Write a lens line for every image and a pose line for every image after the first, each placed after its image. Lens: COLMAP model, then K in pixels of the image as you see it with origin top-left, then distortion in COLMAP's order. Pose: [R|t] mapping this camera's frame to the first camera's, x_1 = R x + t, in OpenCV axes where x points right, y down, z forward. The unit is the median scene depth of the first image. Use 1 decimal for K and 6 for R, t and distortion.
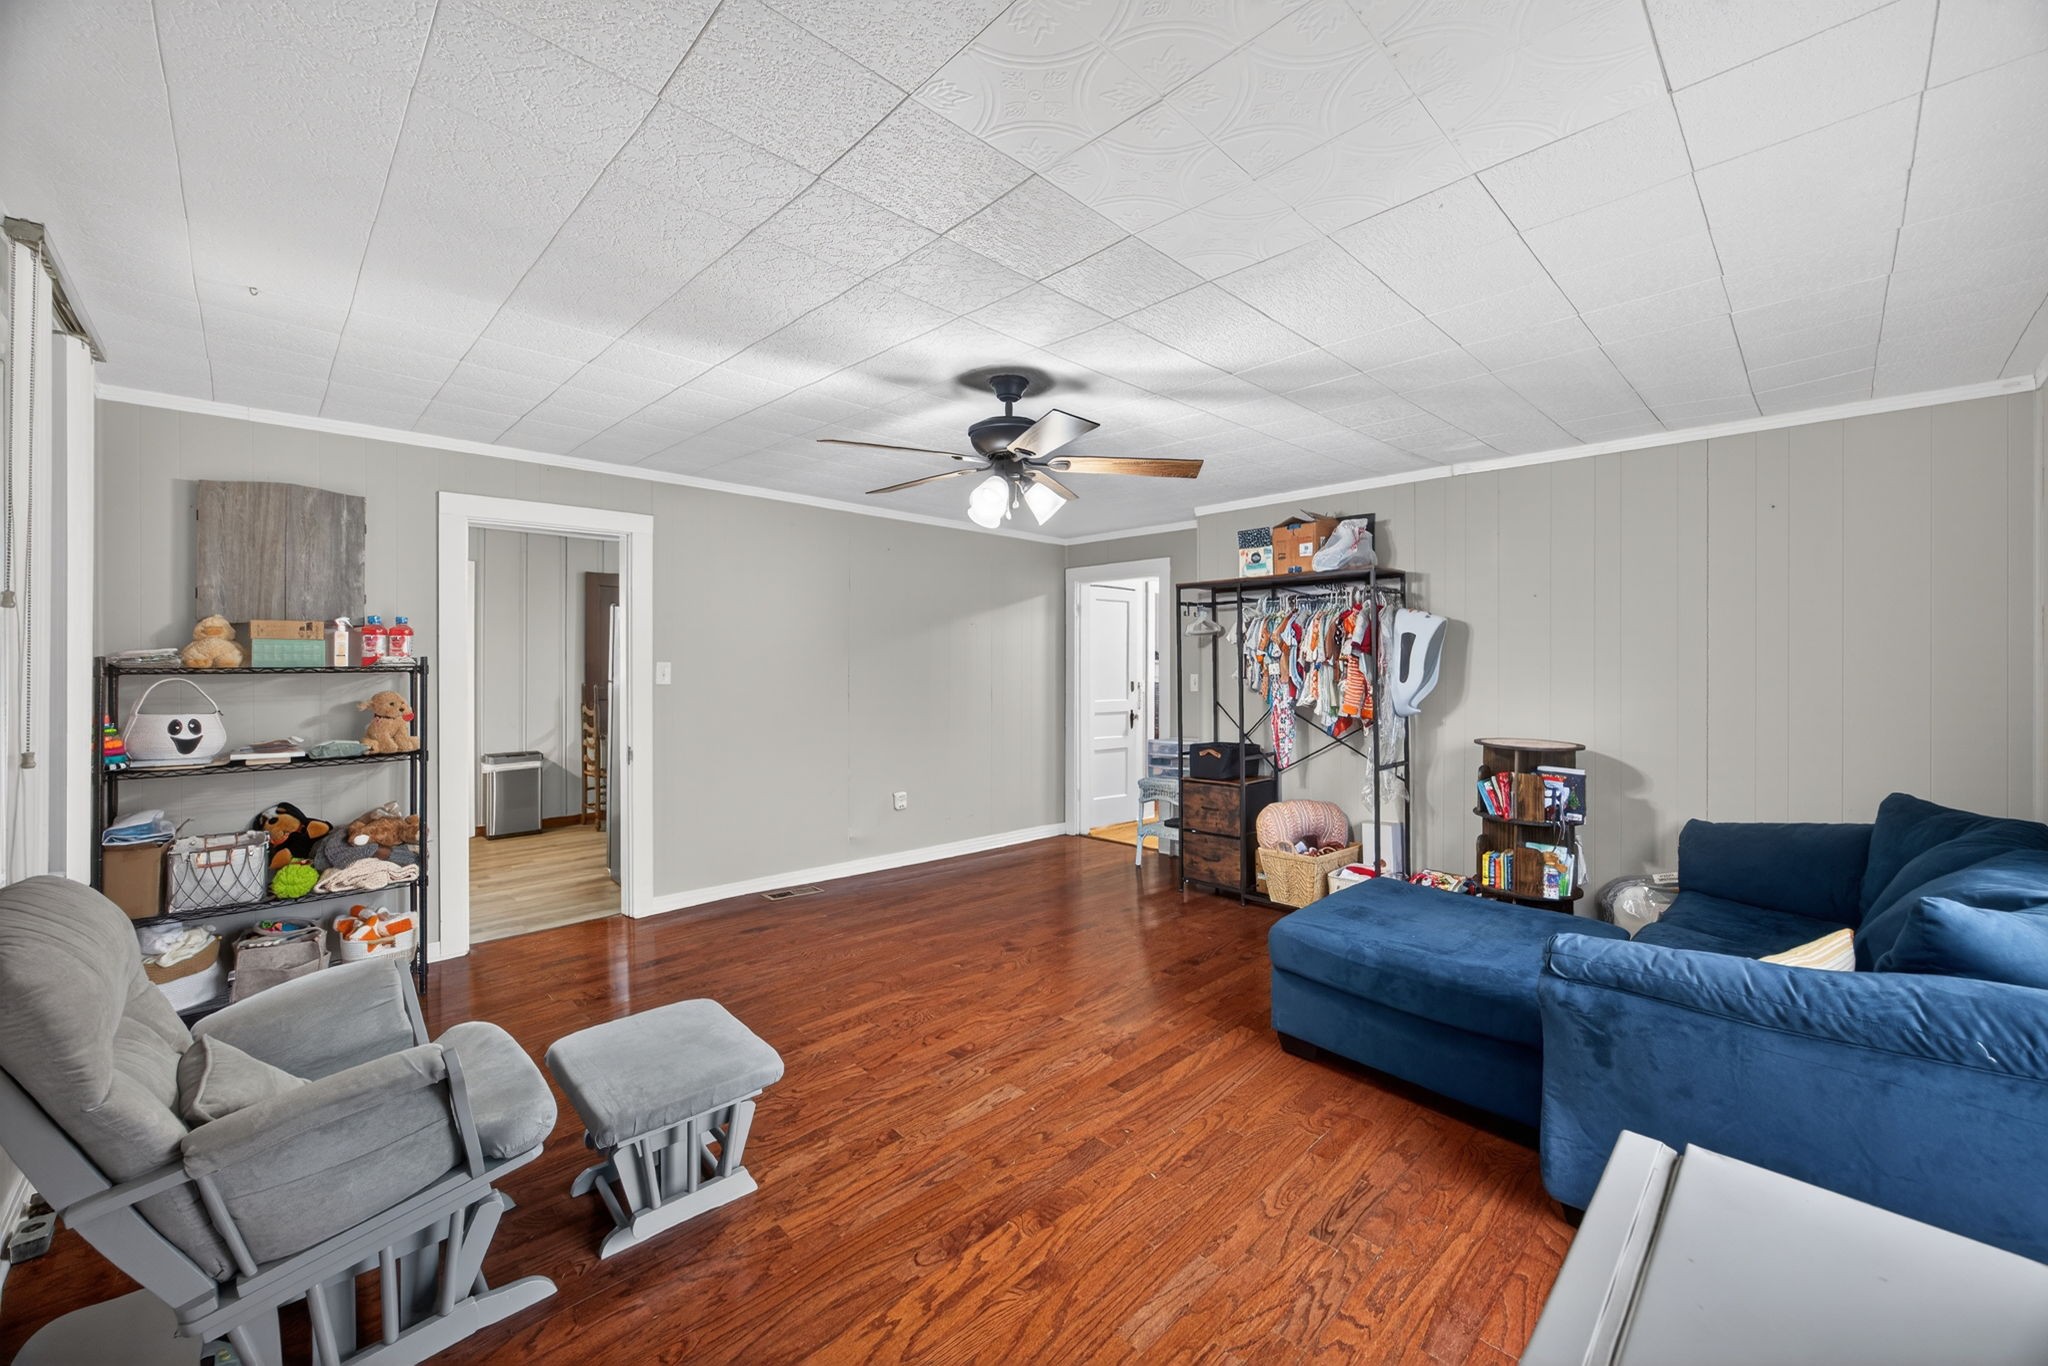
lens RADIAL K [[795.9, 0, 1017.6], [0, 795.9, 672.7], [0, 0, 1]] dist [-0.033104, 0.000093]
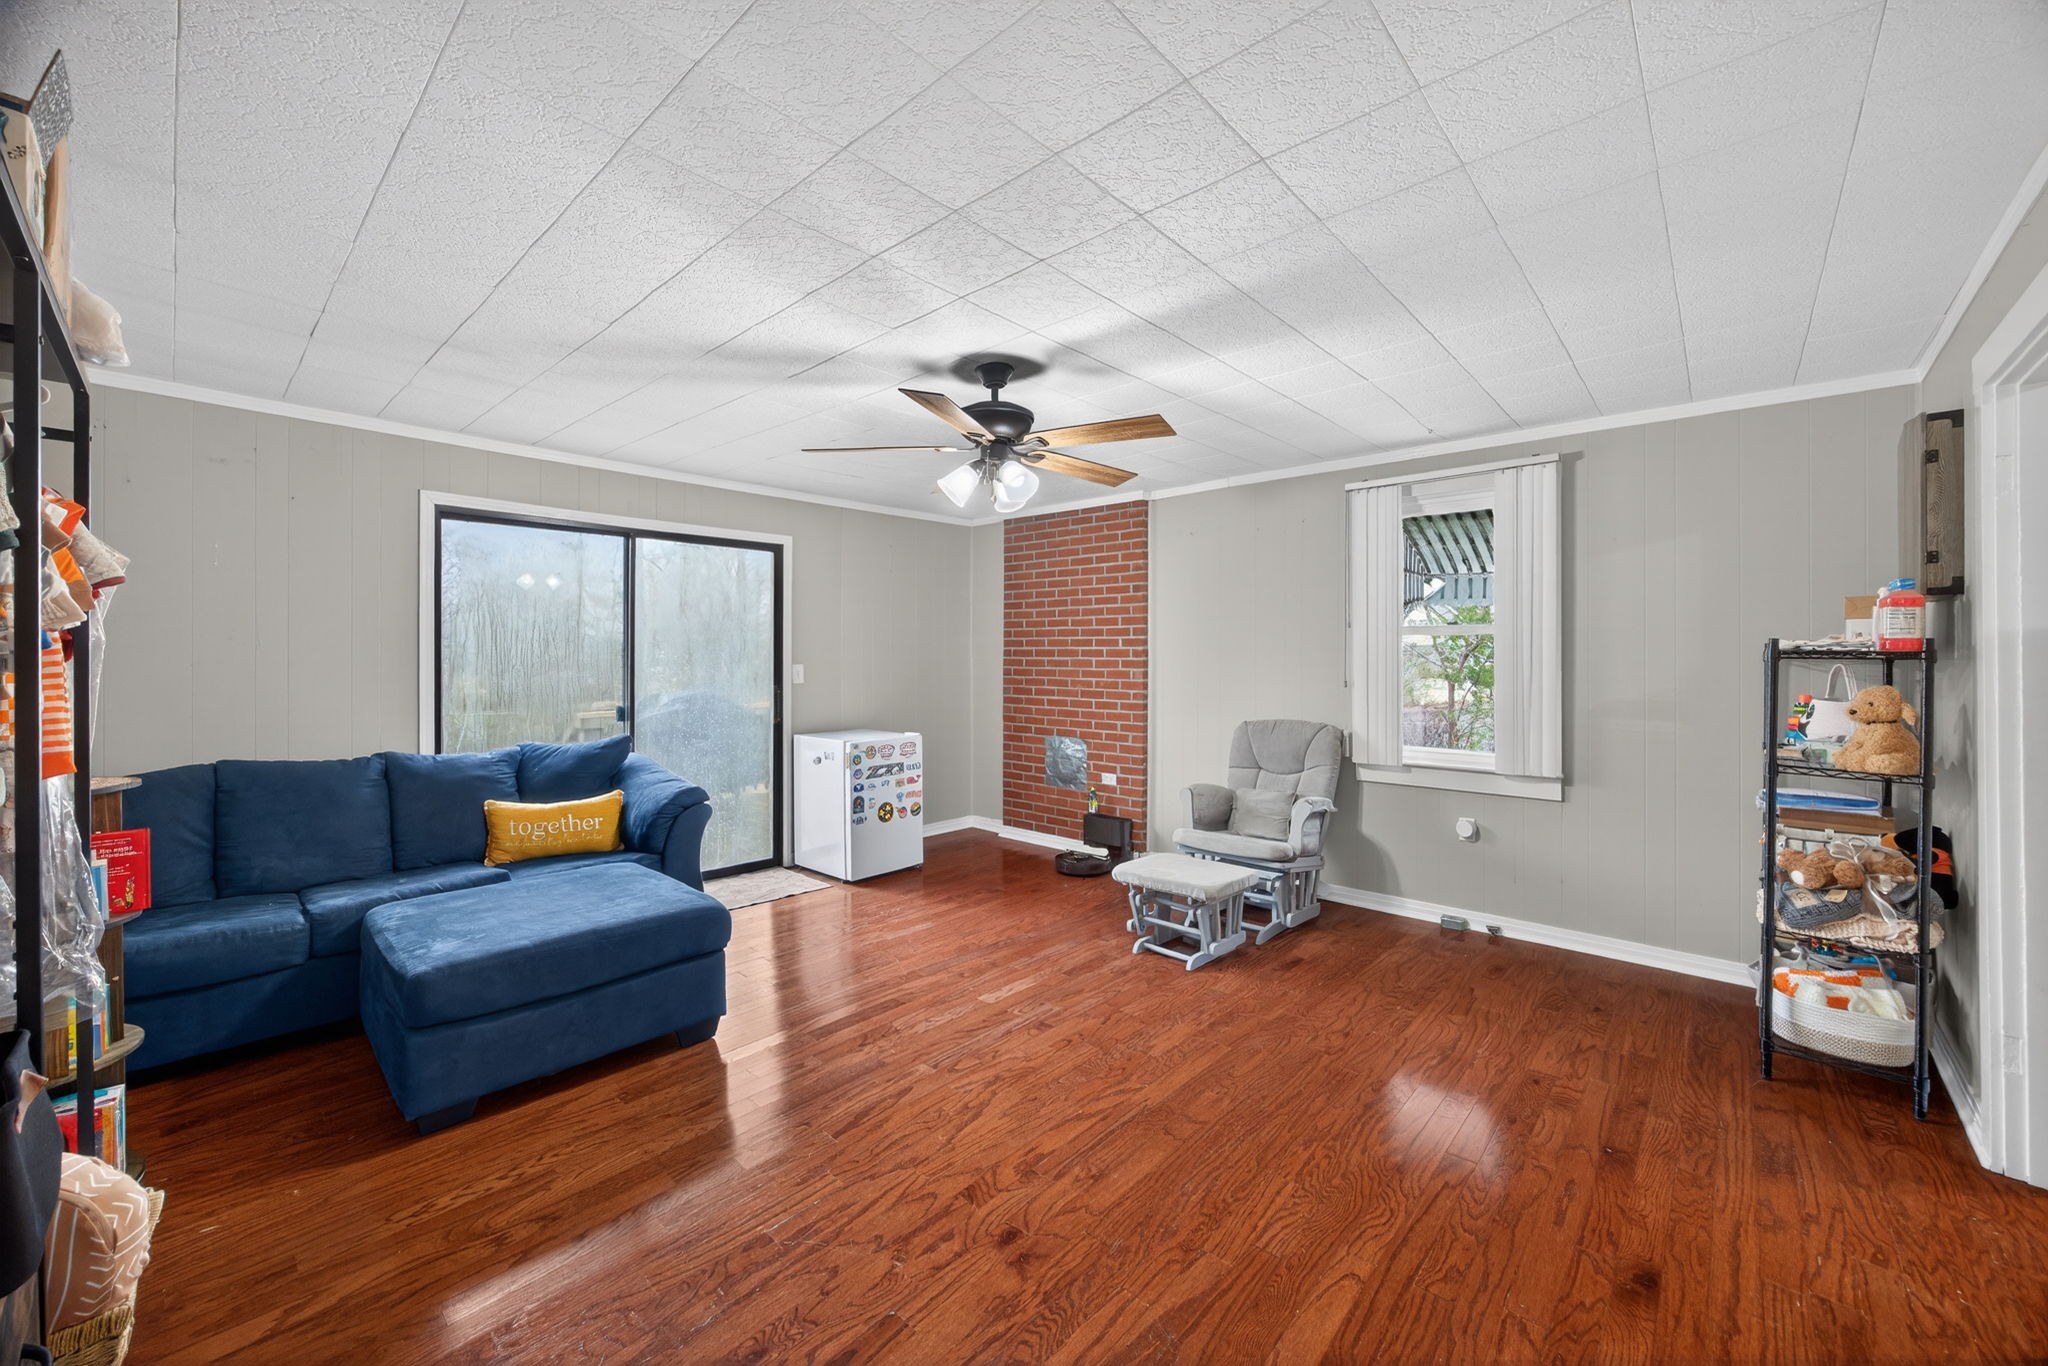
lens RADIAL K [[795.9, 0, 1017.6], [0, 795.9, 672.7], [0, 0, 1]] dist [-0.033104, 0.000093]
pose [[-0.997881, -0.003339, -0.064982, 0.025387], [-0.005325, 0.999524, 0.030402, -0.003867], [0.064849, 0.030684, -0.997423, 2.035352]]
